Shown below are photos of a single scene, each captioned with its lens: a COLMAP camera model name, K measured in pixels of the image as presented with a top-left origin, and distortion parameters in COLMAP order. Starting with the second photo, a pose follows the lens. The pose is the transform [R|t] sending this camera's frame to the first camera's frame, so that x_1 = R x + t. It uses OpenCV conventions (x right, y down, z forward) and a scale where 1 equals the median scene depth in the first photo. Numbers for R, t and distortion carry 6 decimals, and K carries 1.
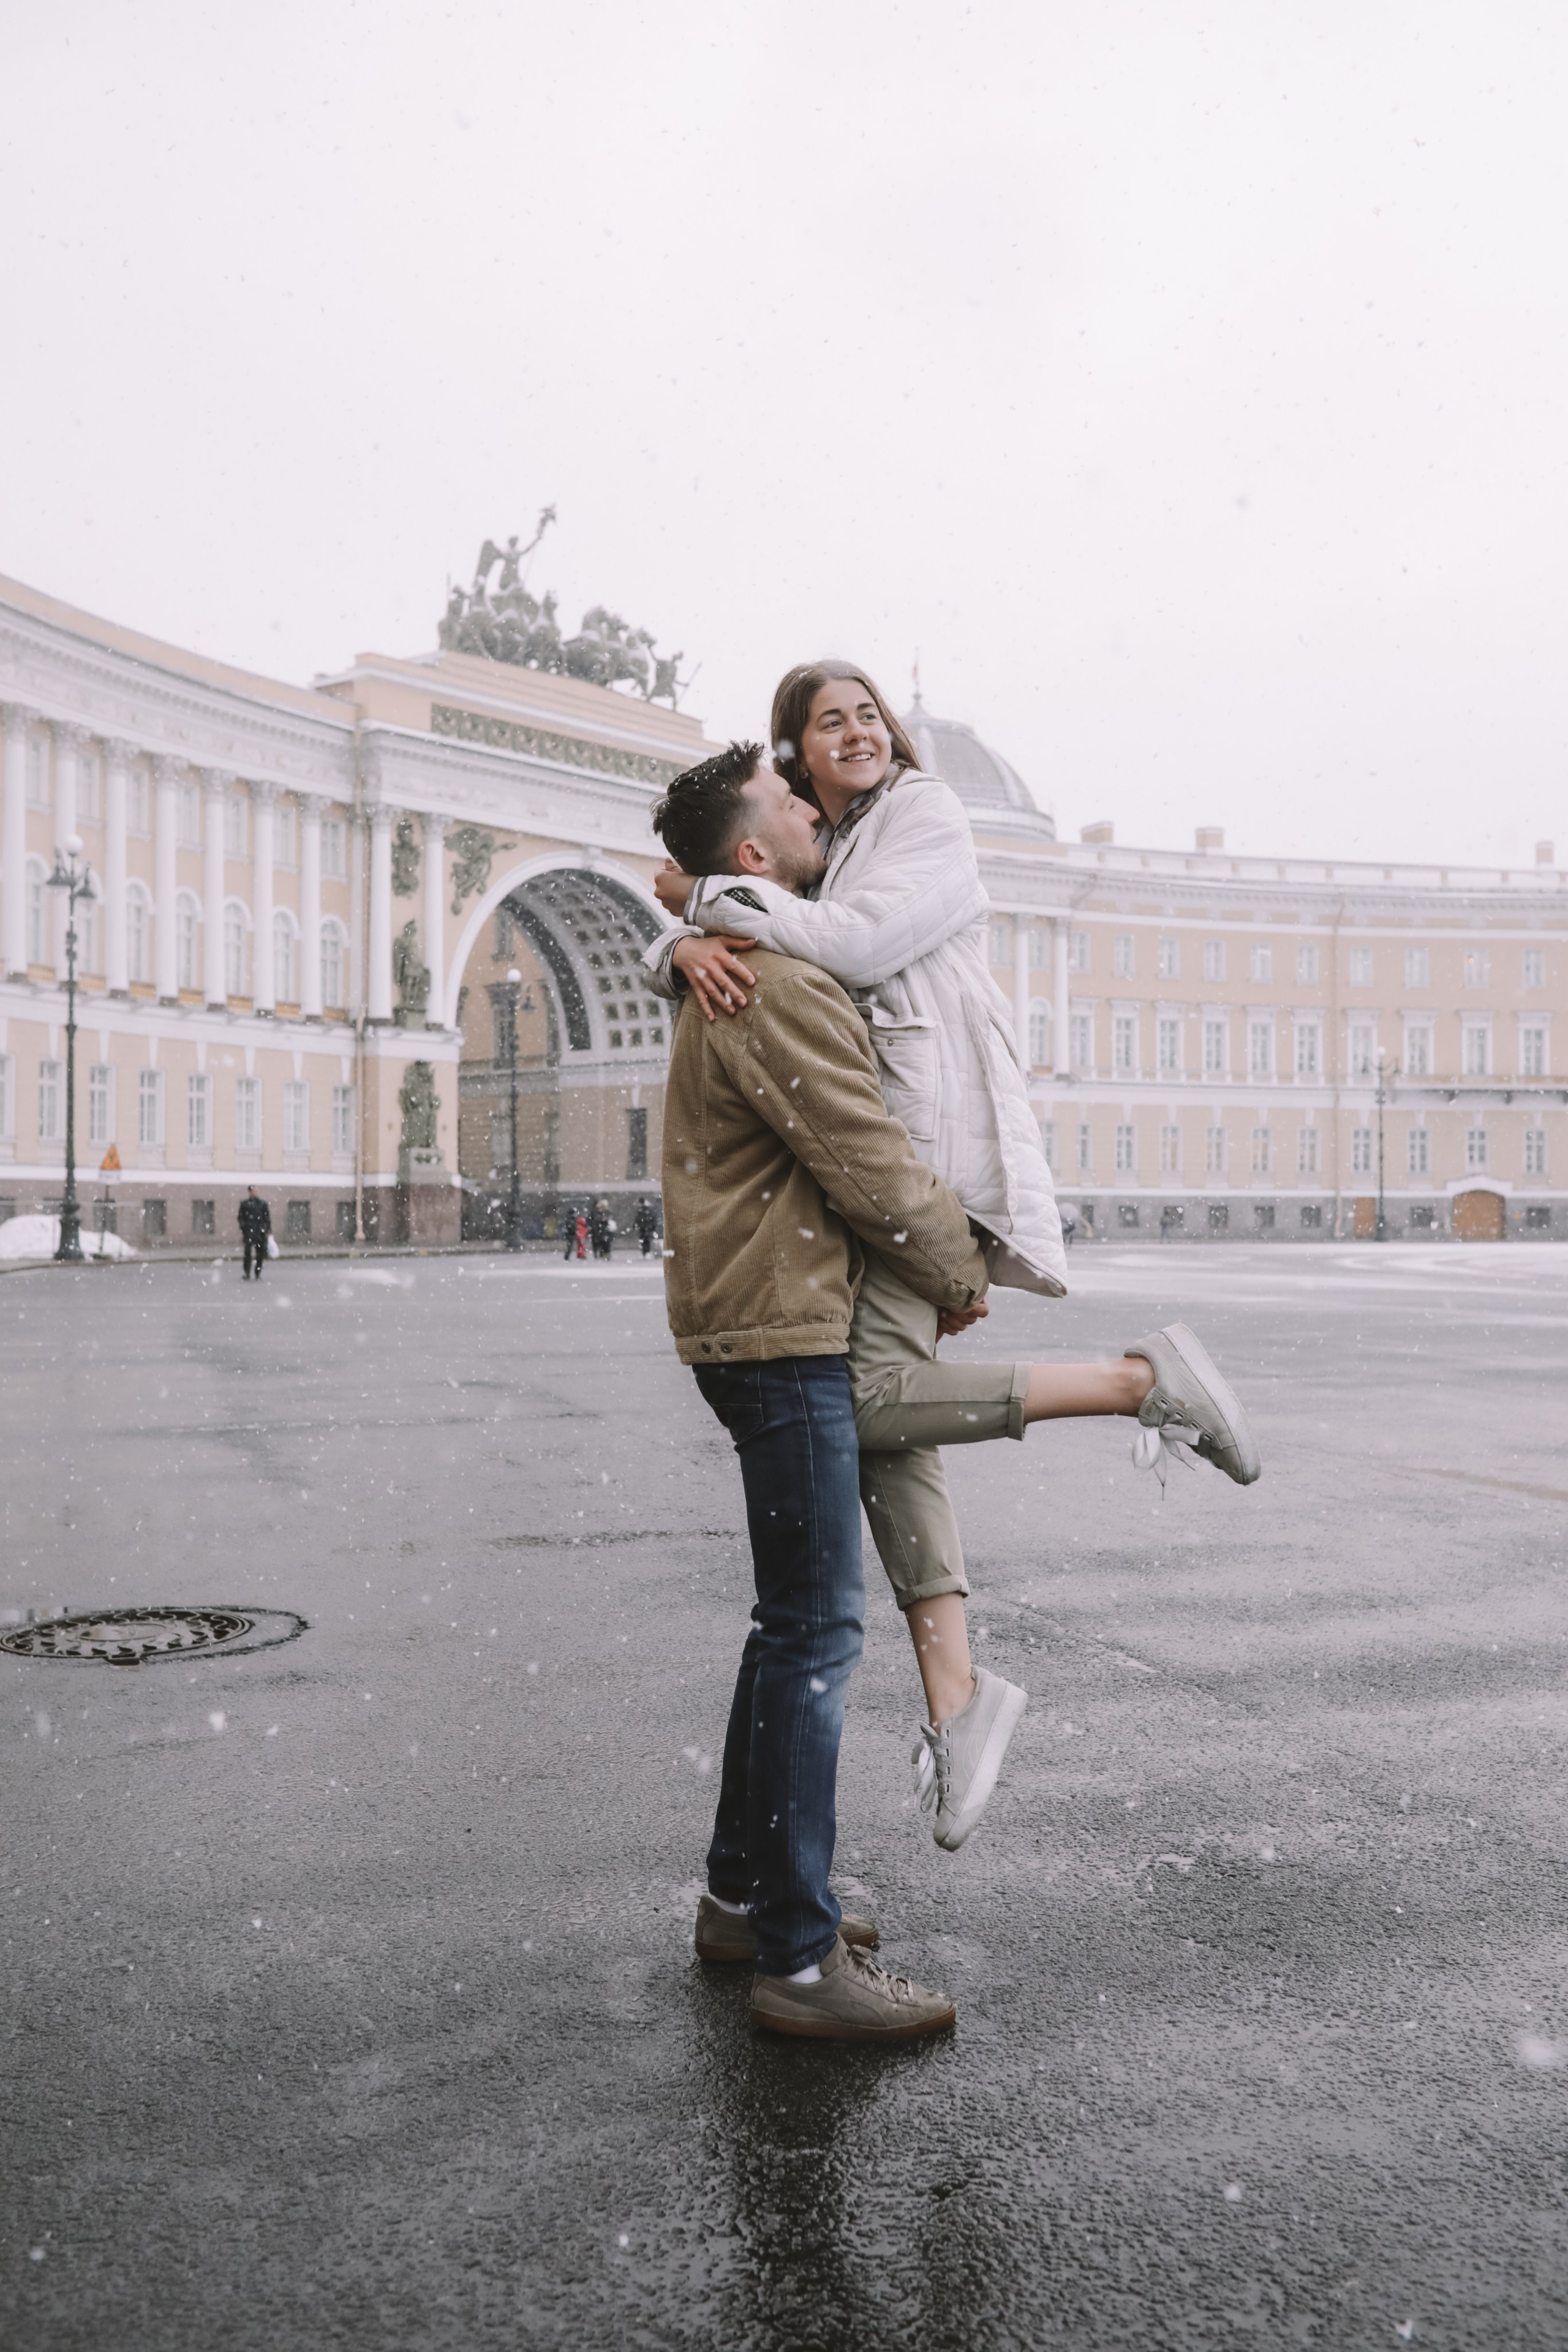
lens RADIAL K [[2272.7, 0, 772.7], [0, 2272.7, 1153.8], [0, 0, 1]] dist [-0.015864, 0.000000]
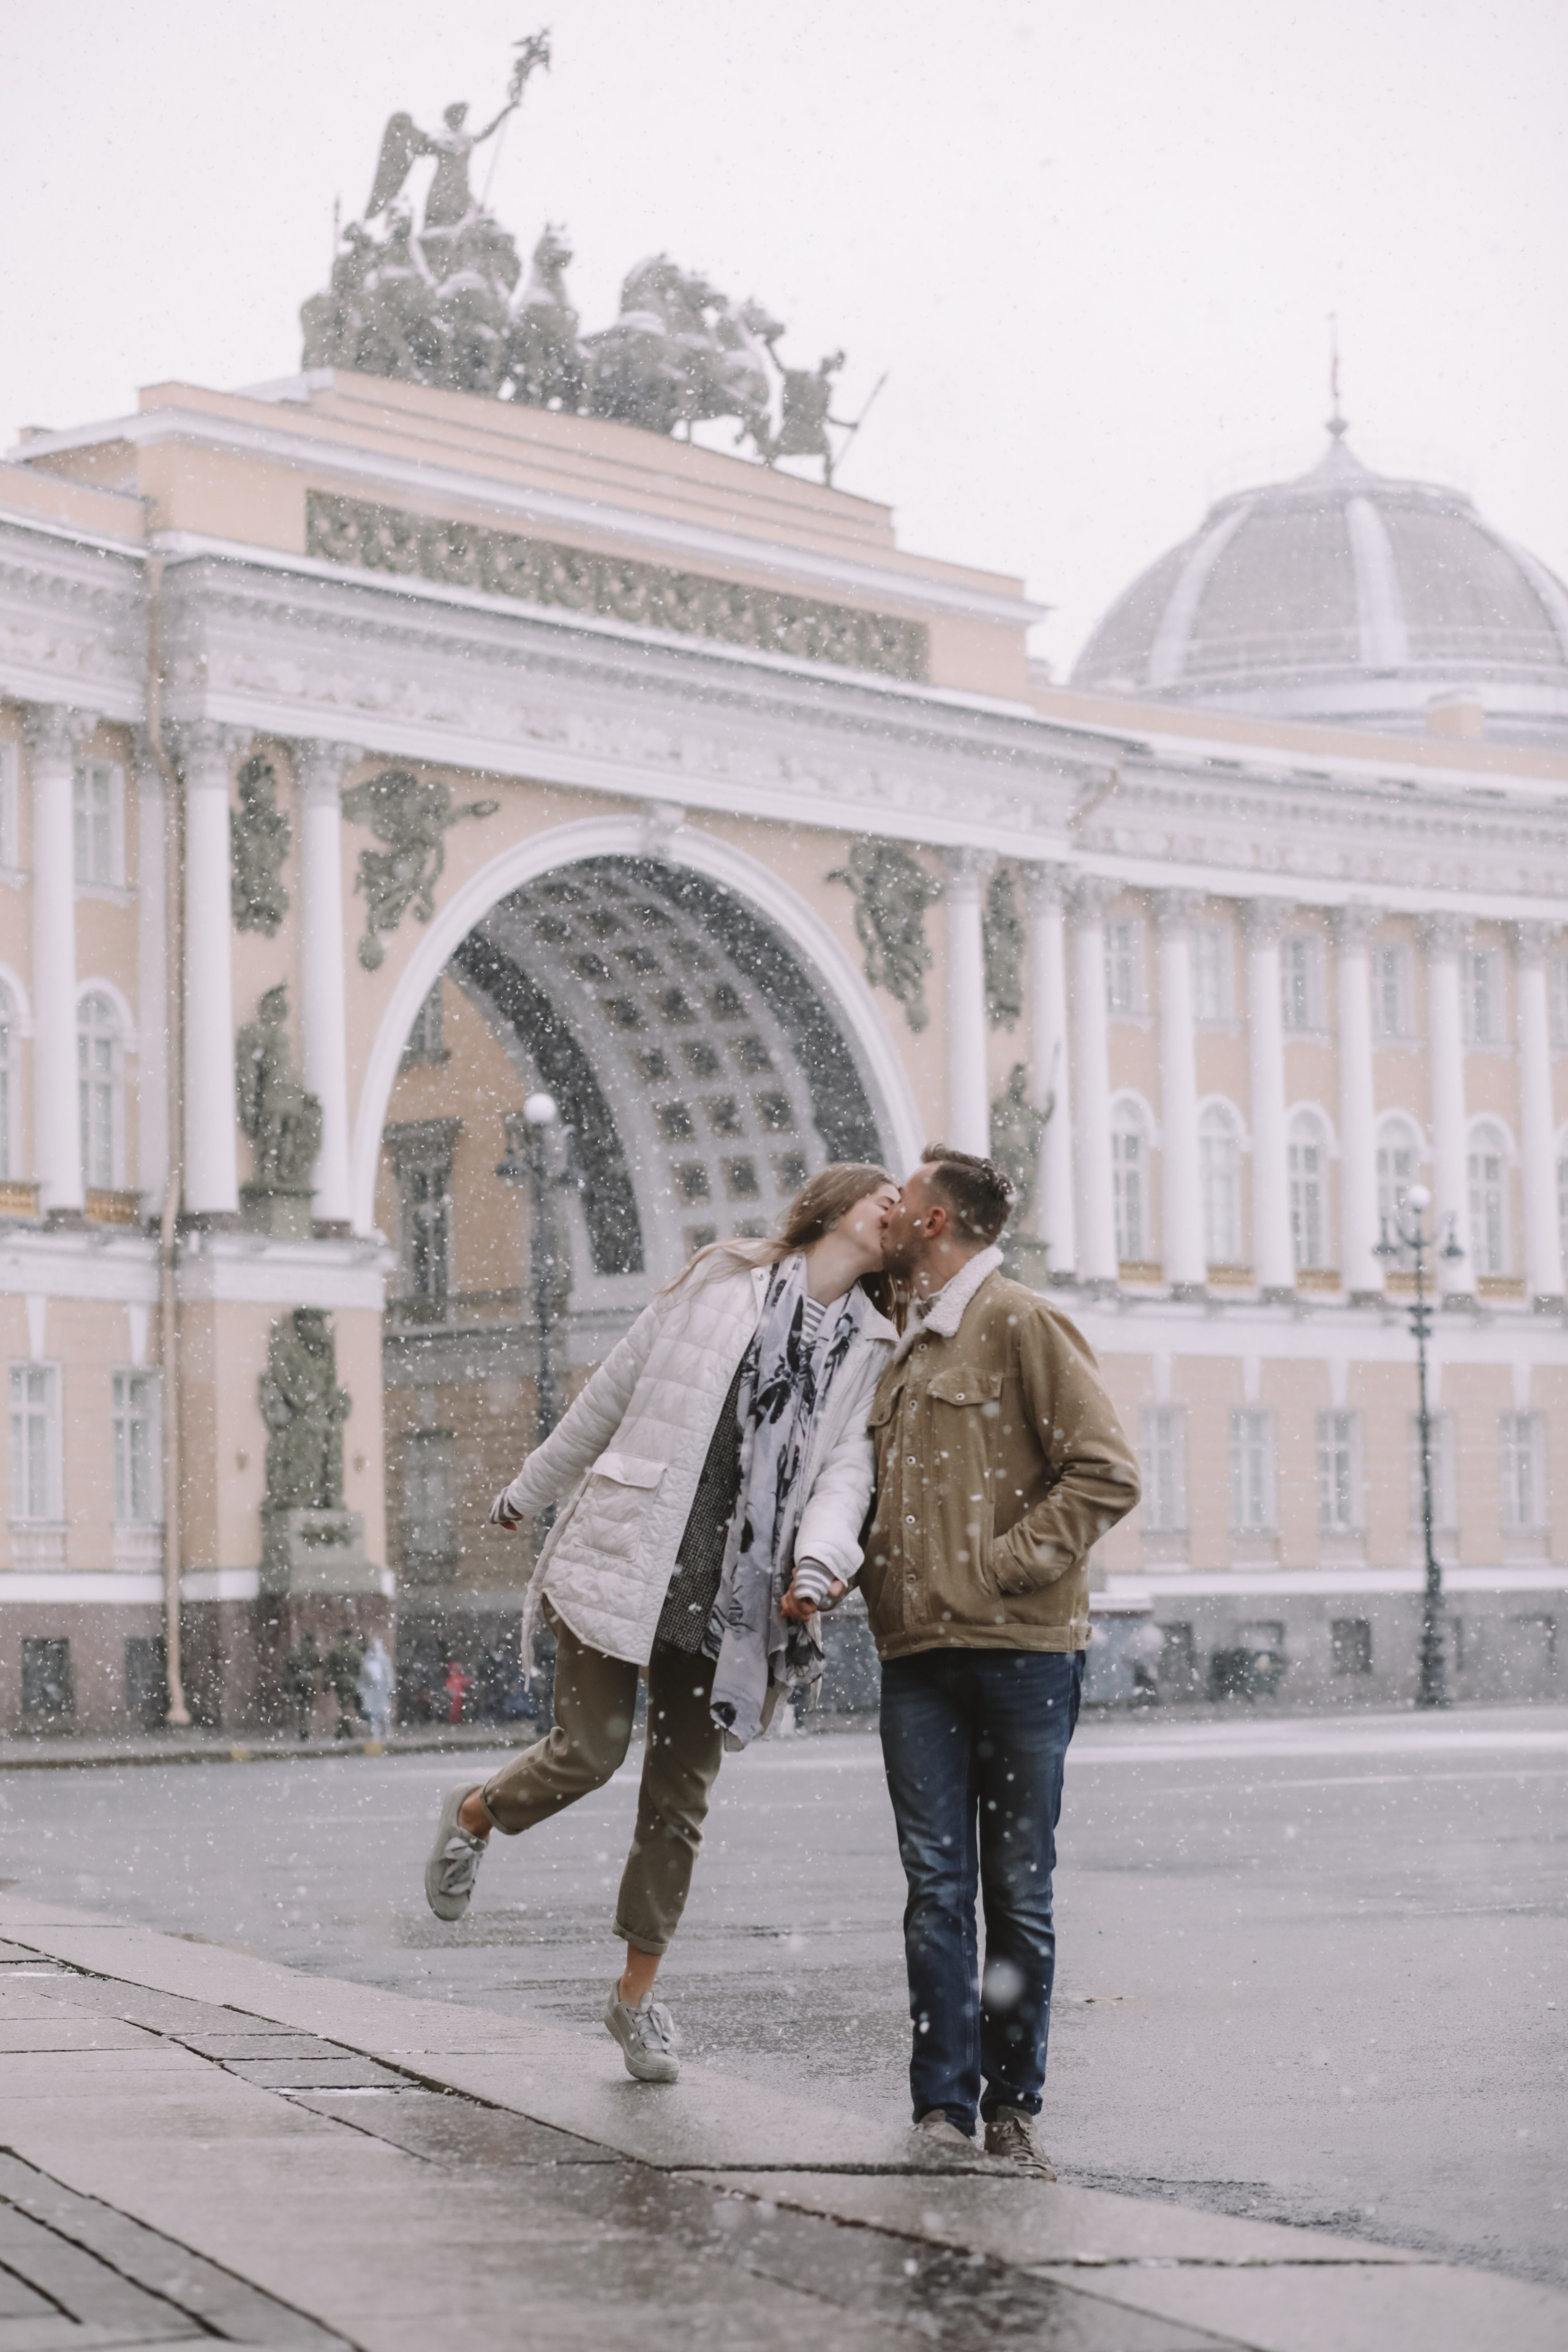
lens RADIAL K [[5698.0, 0, 758.8], [0, 5698.0, 1094.2], [0, 0, 1]] dist [-0.070188, 0.000000]
pose [[0.999722, -0.023394, -0.002990, -0.063918], [0.023119, 0.997146, -0.071869, -0.001607], [0.004663, 0.071780, 0.997410, -0.086743]]
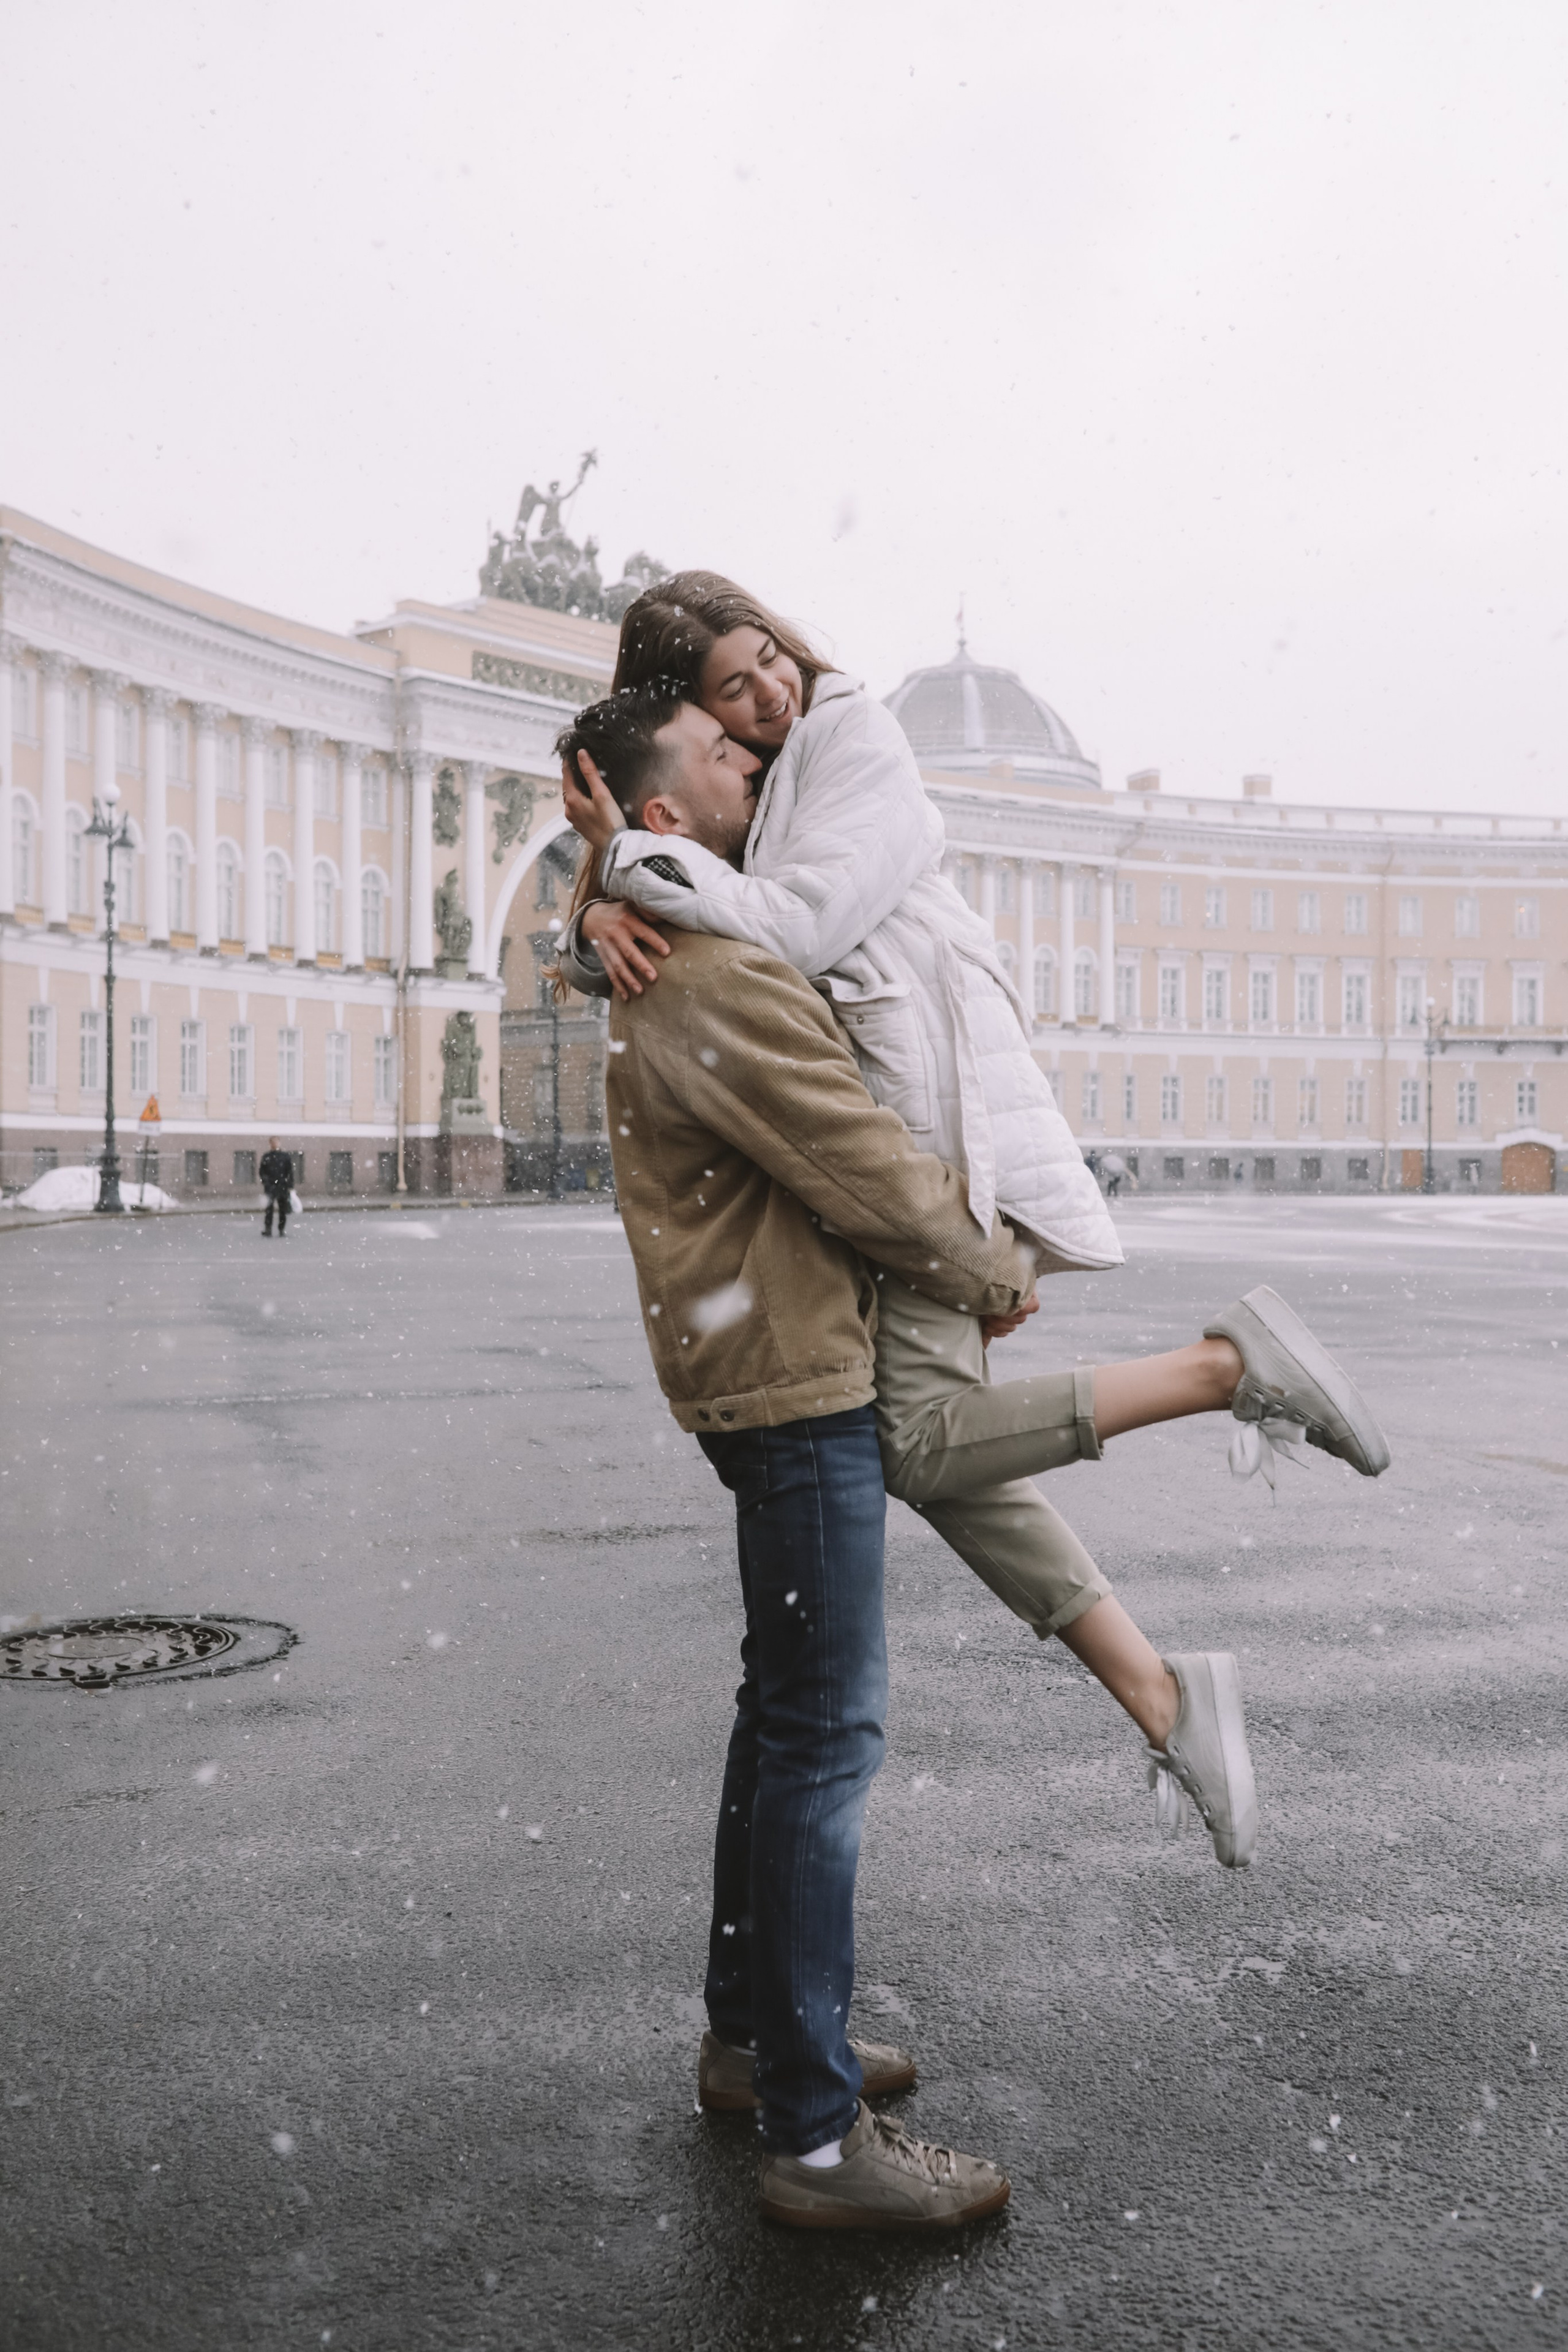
lens RADIAL K [[2272.7, 0, 782.8], [0, 2272.7, 1161.7], [0, 0, 1]] dist [-0.015864, 0.000000]
pose [[0.999892, 0.001138, -0.014644, 0.000233], [-0.000764, 0.999674, 0.025525, -0.000459], [0.014668, -0.025511, 0.999567, 0.004366]]
